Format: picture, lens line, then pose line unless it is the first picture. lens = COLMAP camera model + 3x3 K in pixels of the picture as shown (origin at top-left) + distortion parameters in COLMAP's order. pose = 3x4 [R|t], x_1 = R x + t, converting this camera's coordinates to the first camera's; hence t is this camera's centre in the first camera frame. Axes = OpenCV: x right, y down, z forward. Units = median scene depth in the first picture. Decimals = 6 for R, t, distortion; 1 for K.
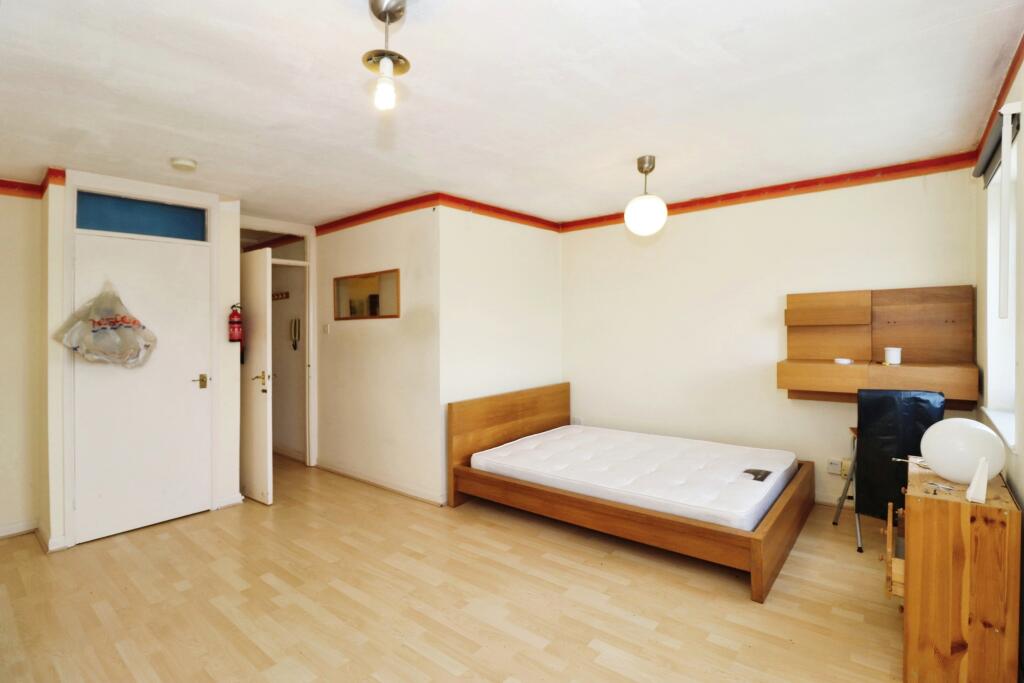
lens RADIAL K [[489.4, 0, 511.8], [0, 489.4, 324.0], [0, 0, 1]] dist [-0.002954, -0.000871]
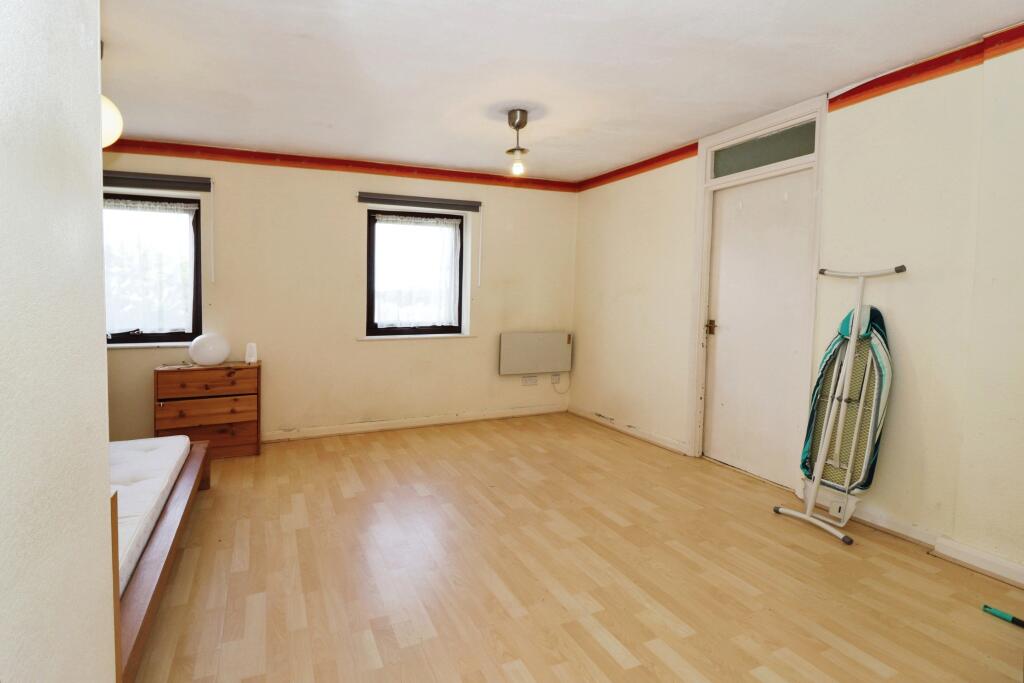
lens RADIAL K [[489.4, 0, 511.8], [0, 489.4, 324.0], [0, 0, 1]] dist [-0.002954, -0.000871]
pose [[-0.902089, -0.000595, 0.431550, -0.719920], [0.021314, 0.998717, 0.045930, 0.120545], [-0.431024, 0.050631, -0.900919, 1.781184]]
